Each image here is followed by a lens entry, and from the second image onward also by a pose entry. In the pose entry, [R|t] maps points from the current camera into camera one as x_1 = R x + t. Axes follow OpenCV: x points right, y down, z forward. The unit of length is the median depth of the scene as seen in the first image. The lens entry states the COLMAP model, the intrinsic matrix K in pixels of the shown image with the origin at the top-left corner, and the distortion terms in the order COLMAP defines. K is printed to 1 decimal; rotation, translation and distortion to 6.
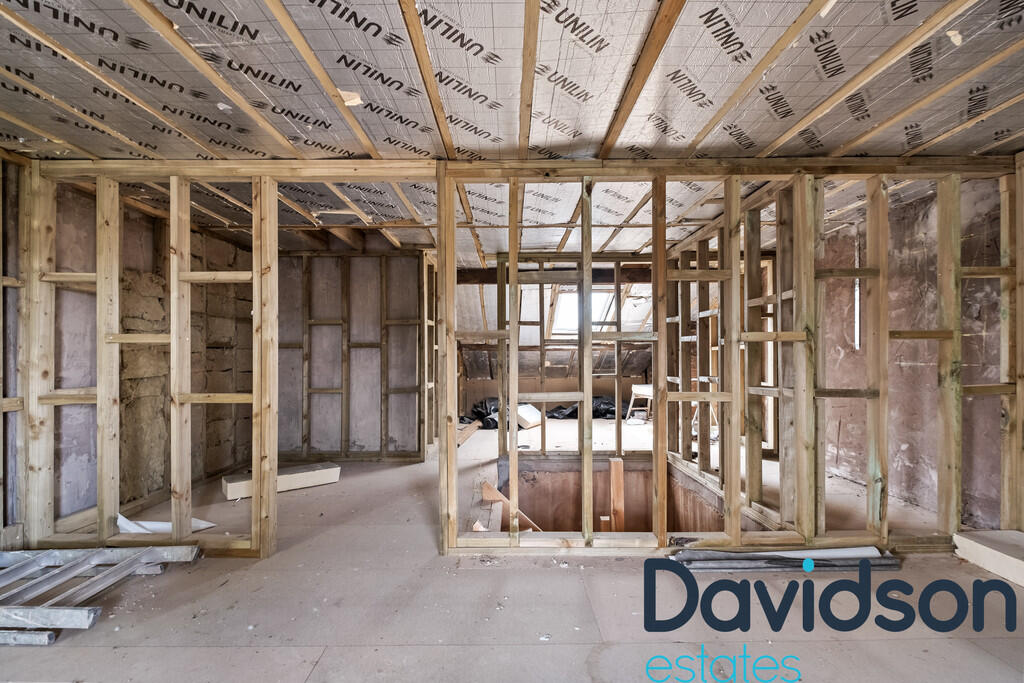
lens RADIAL K [[456.5, 0, 512.1], [0, 456.5, 367.3], [0, 0, 1]] dist [-0.002148, -0.000456]
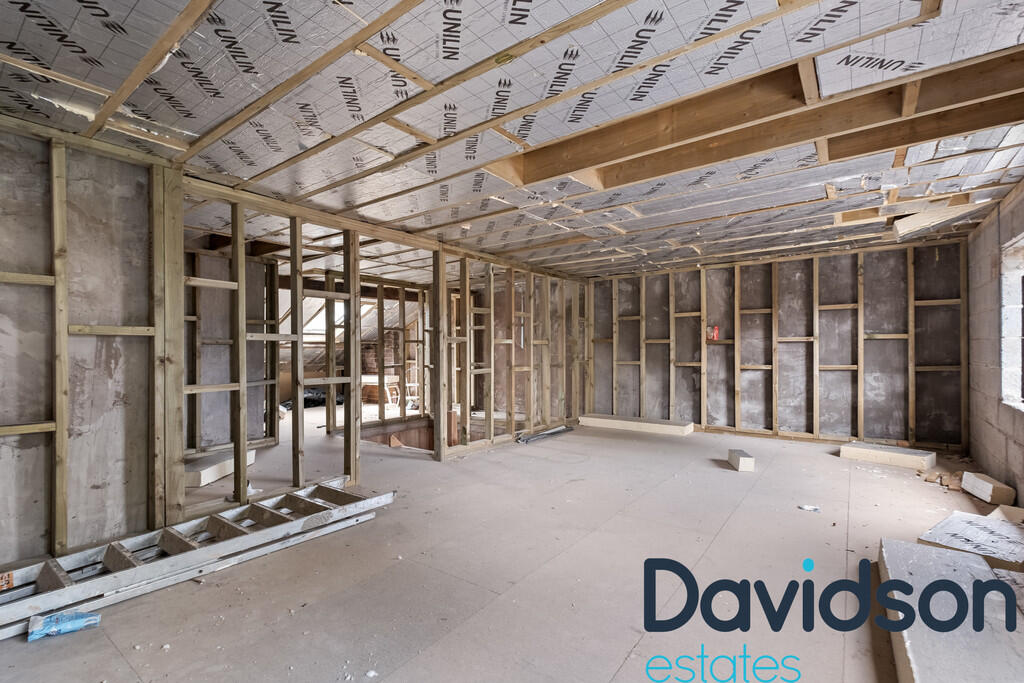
lens RADIAL K [[472.5, 0, 509.1], [0, 472.5, 352.6], [0, 0, 1]] dist [-0.000244, 0.000030]
pose [[0.595555, -0.005600, 0.803295, -0.956615], [0.026630, 0.999564, -0.012775, 0.008318], [-0.802873, 0.029000, 0.595444, -0.220560]]
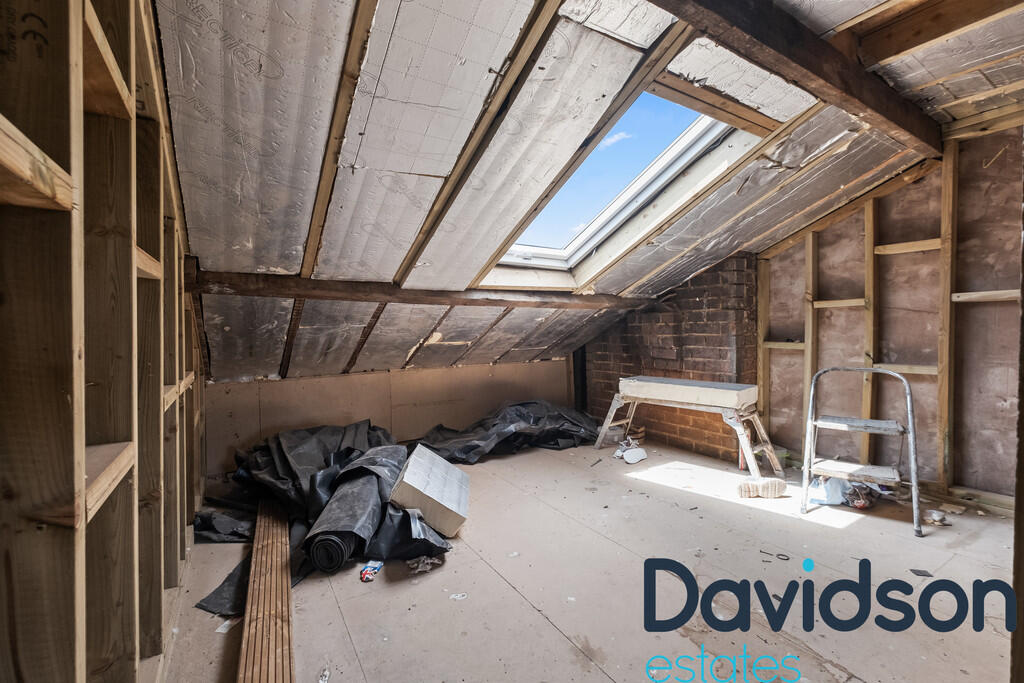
lens RADIAL K [[445.1, 0, 509.0], [0, 445.1, 339.1], [0, 0, 1]] dist [-0.000282, 0.000230]
pose [[0.848890, -0.008874, 0.528495, -0.176246], [0.012004, 0.999925, -0.002490, -0.010514], [-0.528433, 0.008458, 0.848933, 1.214609]]
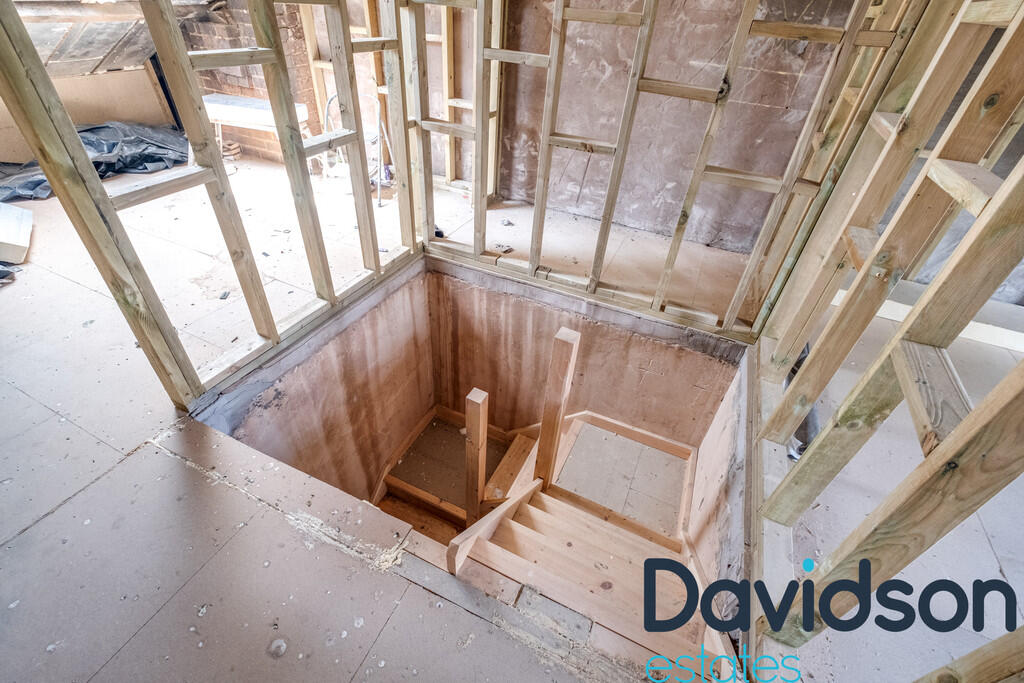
lens RADIAL K [[445.1, 0, 509.0], [0, 445.1, 339.1], [0, 0, 1]] dist [-0.000282, 0.000230]
pose [[0.423740, -0.530728, 0.734011, -0.200294], [-0.039999, 0.798605, 0.600525, -0.121673], [-0.904900, -0.283827, 0.317172, 0.779545]]
